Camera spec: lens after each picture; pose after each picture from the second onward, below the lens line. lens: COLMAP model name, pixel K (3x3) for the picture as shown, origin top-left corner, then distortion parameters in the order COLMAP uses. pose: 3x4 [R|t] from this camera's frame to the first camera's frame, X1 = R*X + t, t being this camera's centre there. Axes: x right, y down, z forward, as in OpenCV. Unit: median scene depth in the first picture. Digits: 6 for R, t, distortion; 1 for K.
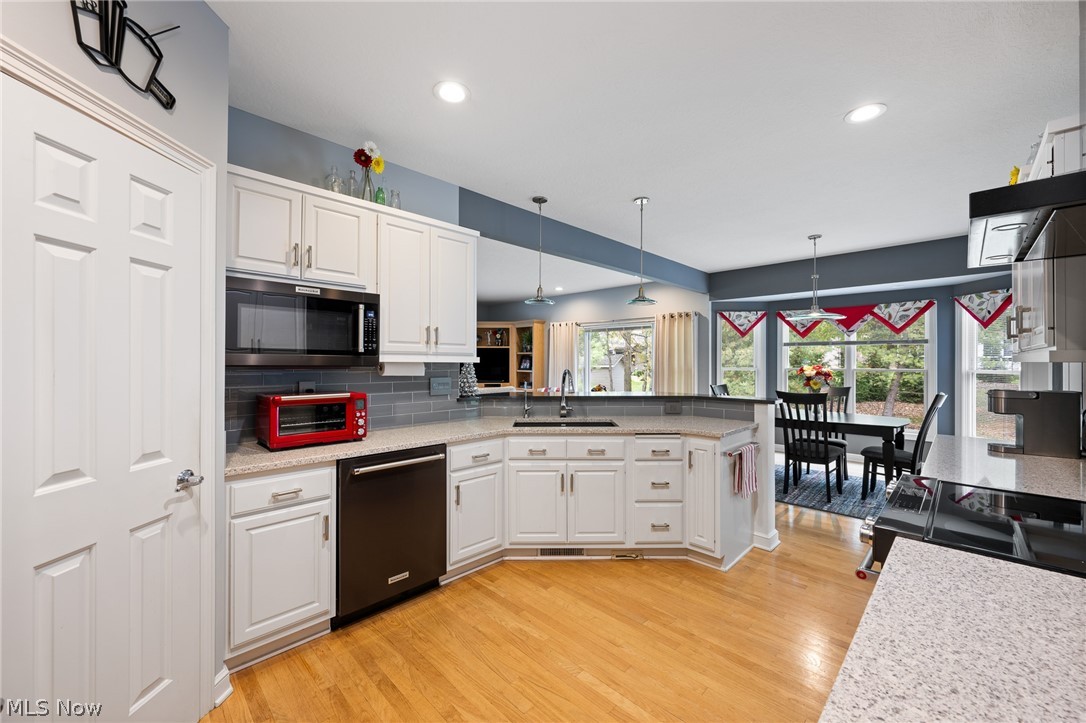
lens RADIAL K [[422.5, 0, 544.7], [0, 422.5, 360.6], [0, 0, 1]] dist [-0.000437, -0.000215]
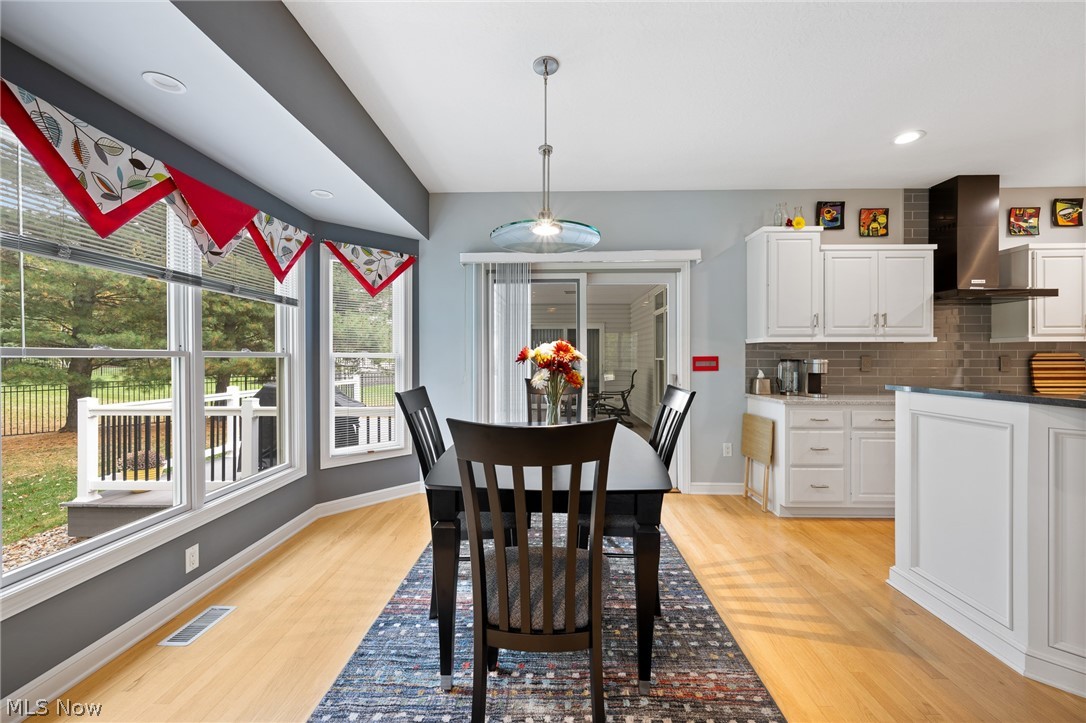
lens RADIAL K [[422.5, 0, 545.4], [0, 422.5, 357.7], [0, 0, 1]] dist [-0.000437, -0.000215]
pose [[-0.694229, -0.001678, 0.719753, 0.288307], [-0.002845, 0.999996, -0.000413, 0.031276], [-0.719749, -0.002335, -0.694231, 1.291079]]
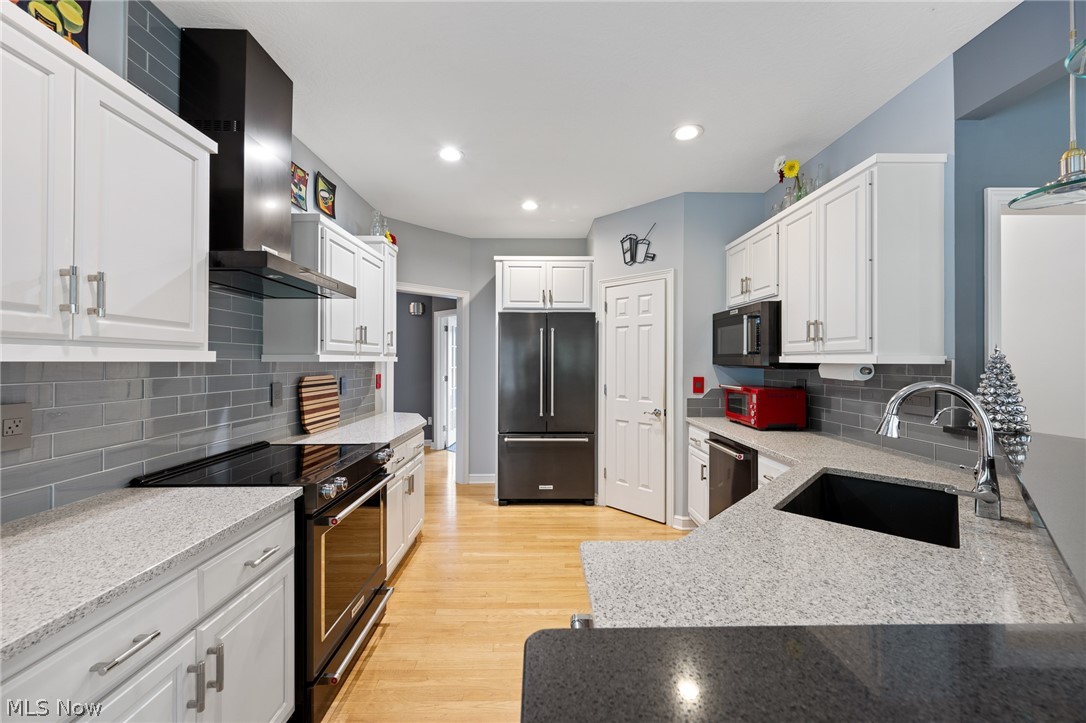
lens RADIAL K [[422.5, 0, 538.8], [0, 422.5, 361.1], [0, 0, 1]] dist [-0.000437, -0.000215]
pose [[-0.695836, -0.003067, -0.718194, 0.409254], [0.001592, 0.999982, -0.005813, 0.002400], [0.718199, -0.005188, -0.695819, 0.679010]]
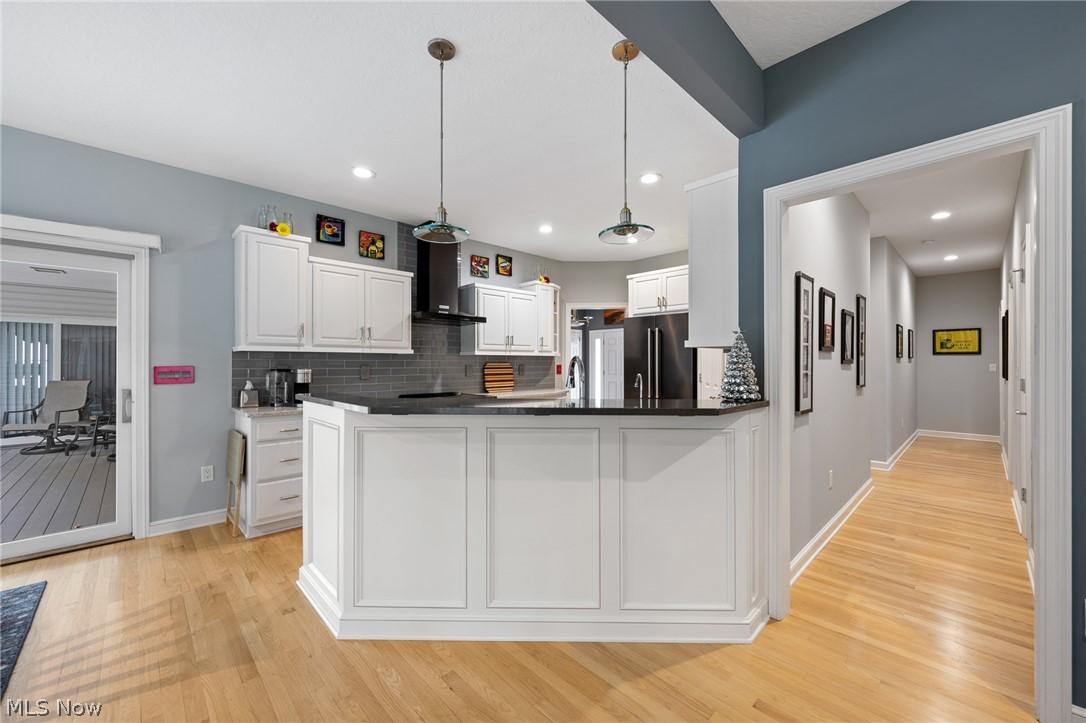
lens RADIAL K [[422.5, 0, 545.4], [0, 422.5, 362.7], [0, 0, 1]] dist [-0.000437, -0.000215]
pose [[-0.999942, -0.000455, 0.010772, 0.049852], [-0.000533, 0.999973, -0.007274, 0.026523], [-0.010768, -0.007280, -0.999916, 1.170144]]
